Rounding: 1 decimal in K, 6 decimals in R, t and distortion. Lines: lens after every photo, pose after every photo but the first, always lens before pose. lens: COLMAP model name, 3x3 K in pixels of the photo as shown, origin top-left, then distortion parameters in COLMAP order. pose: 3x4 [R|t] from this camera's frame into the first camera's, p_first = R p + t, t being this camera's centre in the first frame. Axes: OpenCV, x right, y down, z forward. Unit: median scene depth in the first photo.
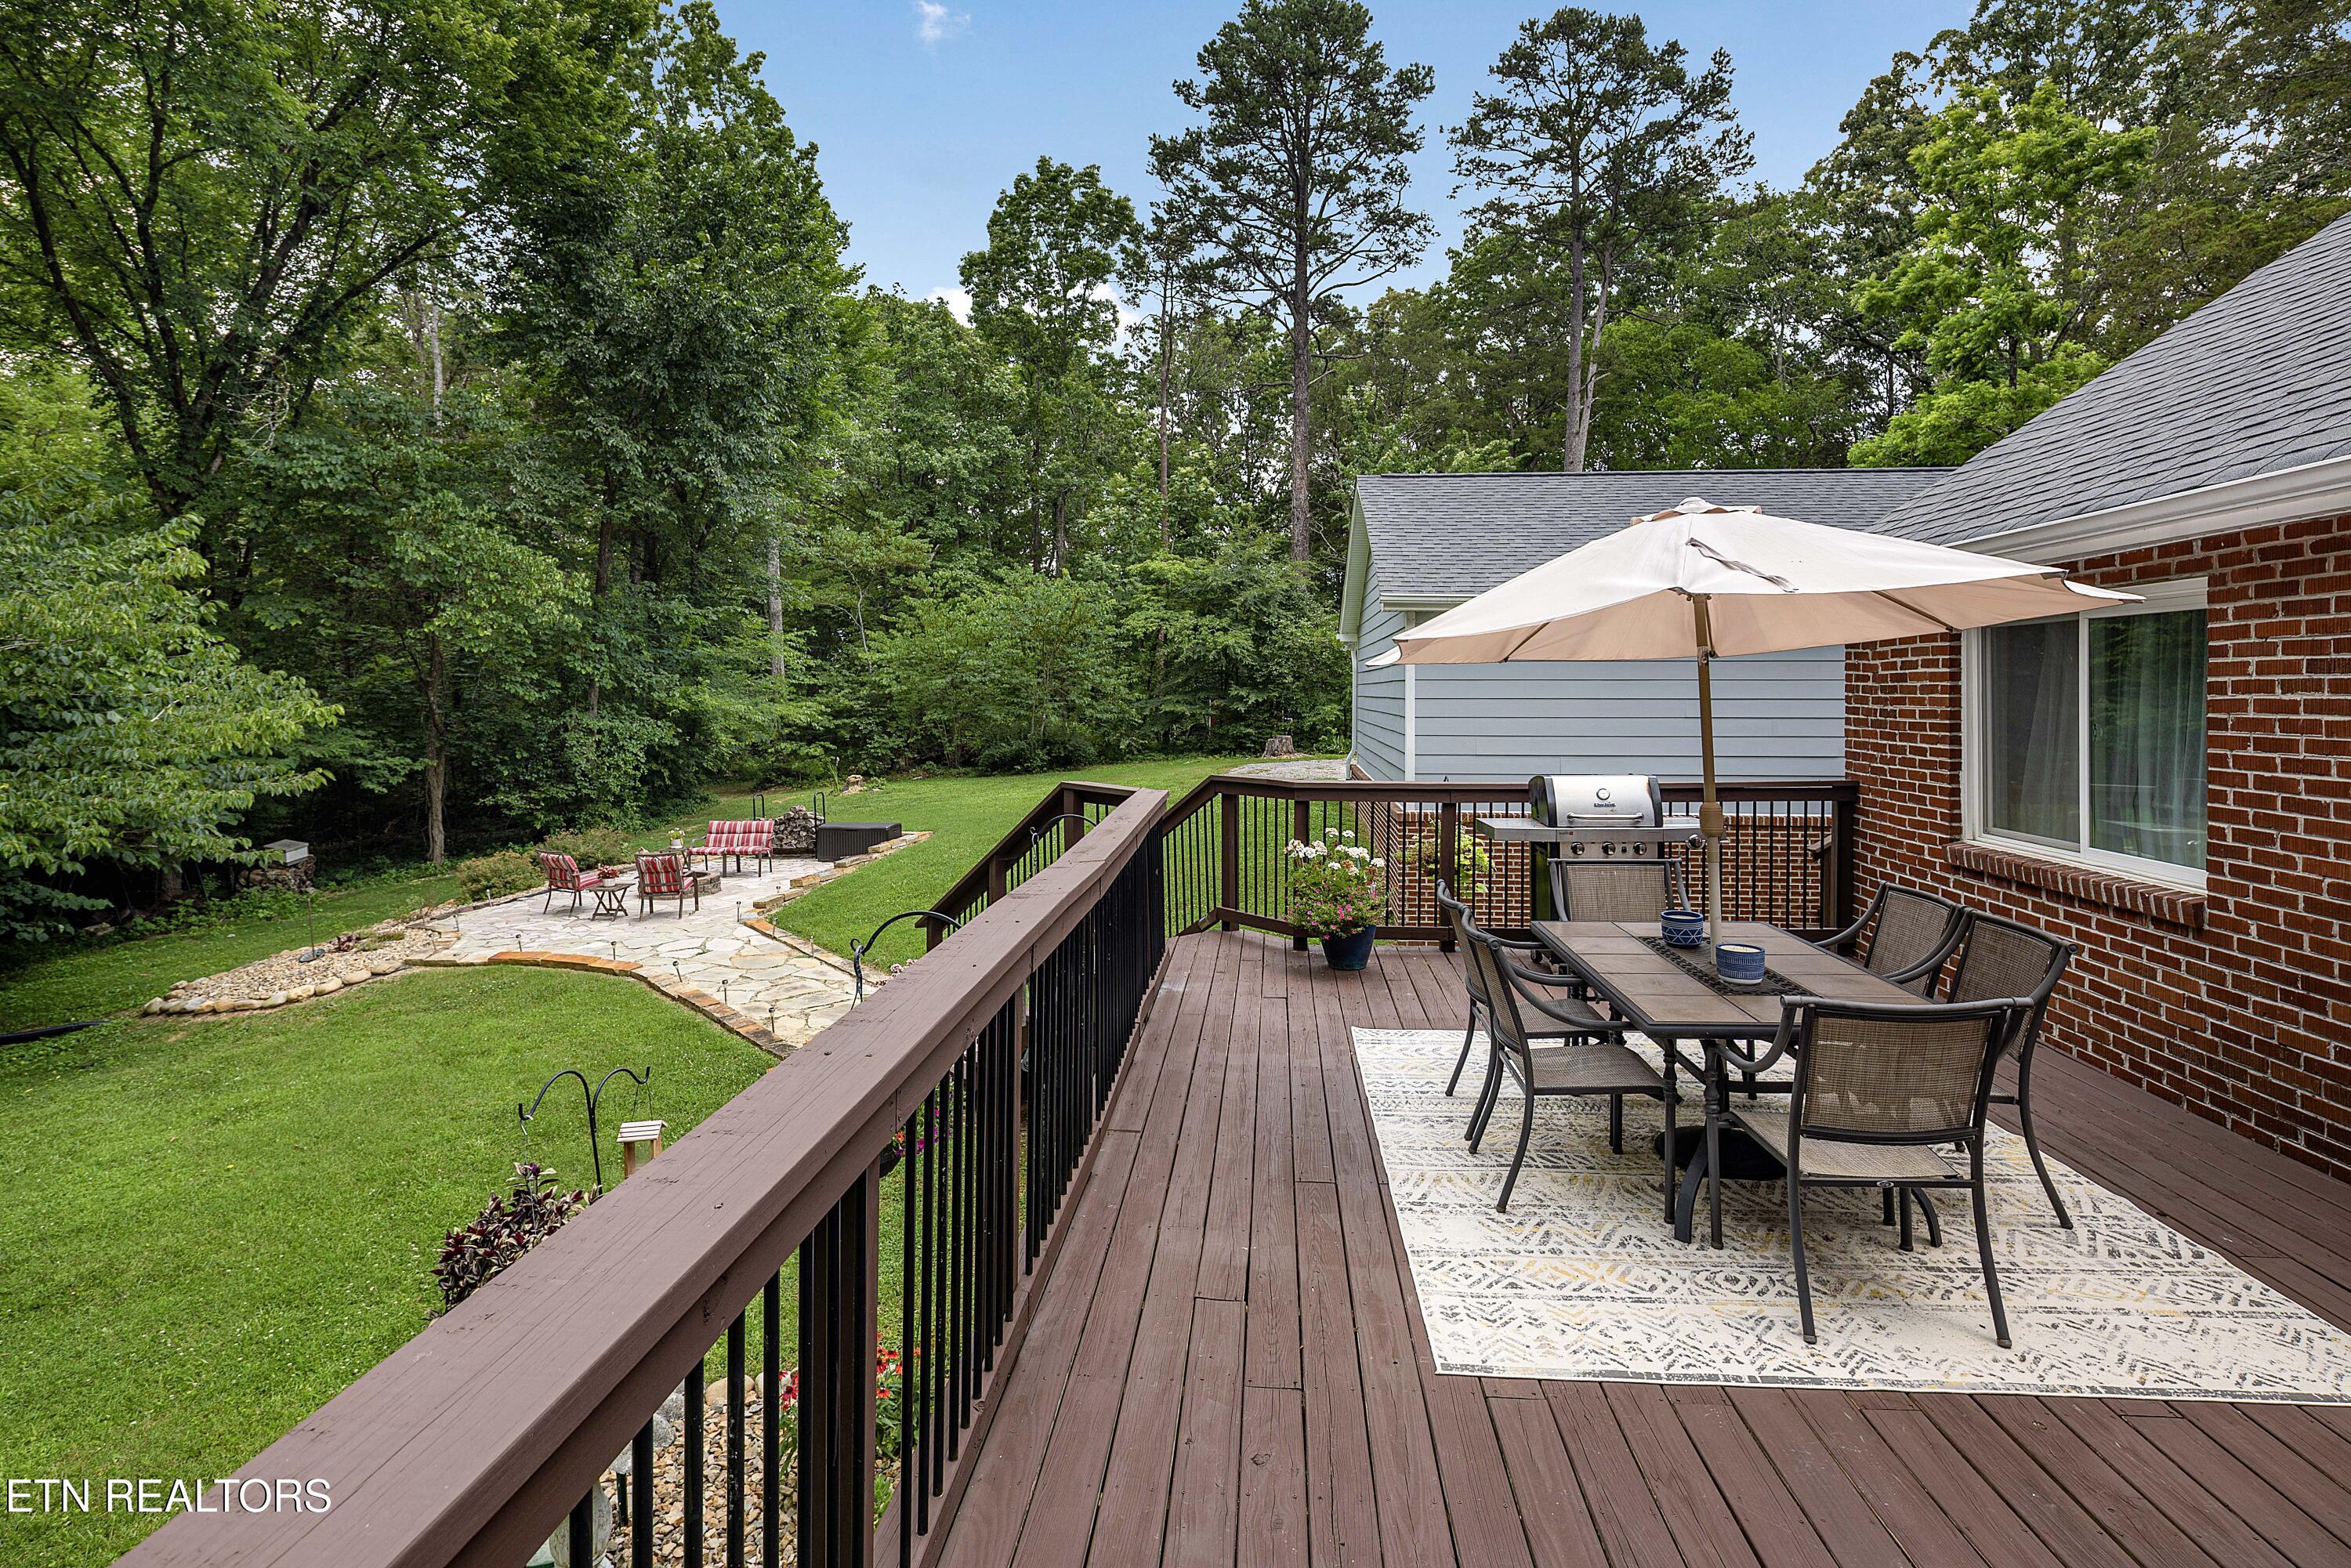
lens RADIAL K [[1213.8, 0, 1174.5], [0, 1213.8, 668.5], [0, 0, 1]] dist [0.003343, -0.007294]
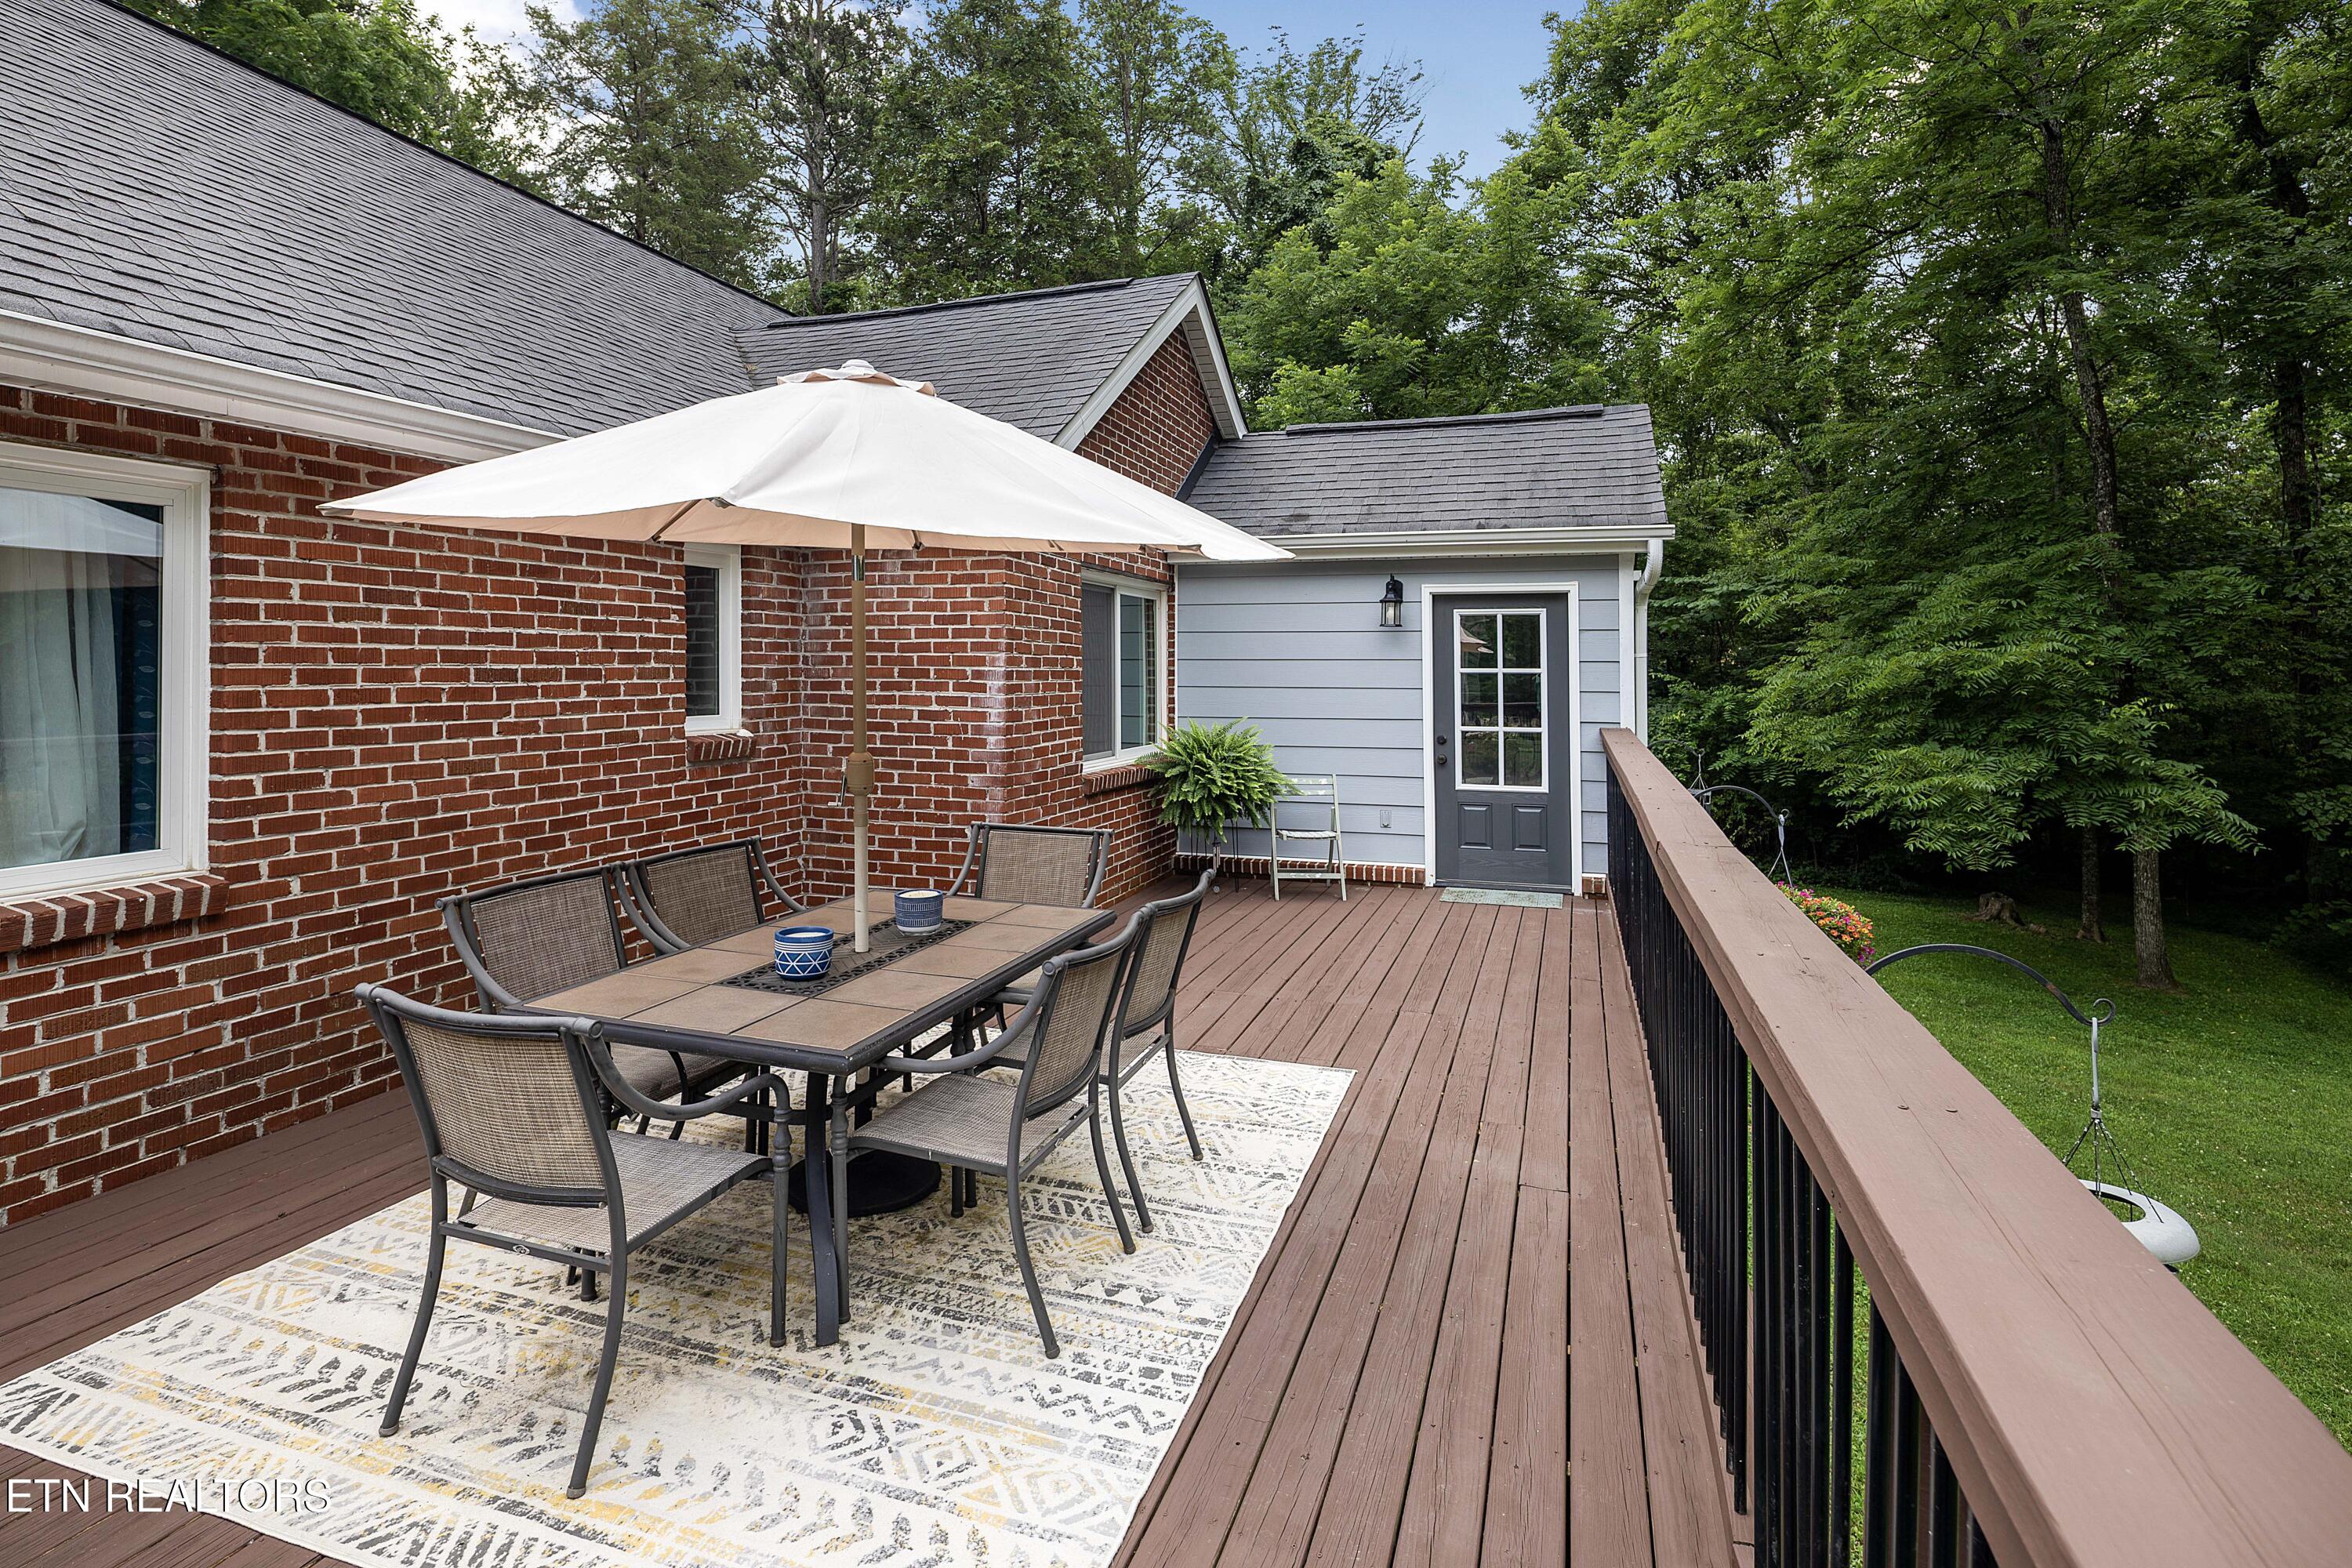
lens RADIAL K [[1214.3, 0, 1175.0], [0, 1214.3, 668.5], [0, 0, 1]] dist [0.003343, -0.007294]
pose [[-0.971964, -0.003365, 0.235106, 0.056630], [-0.006712, 0.999887, -0.013435, 0.065909], [-0.235035, -0.014636, -0.971877, 1.772119]]
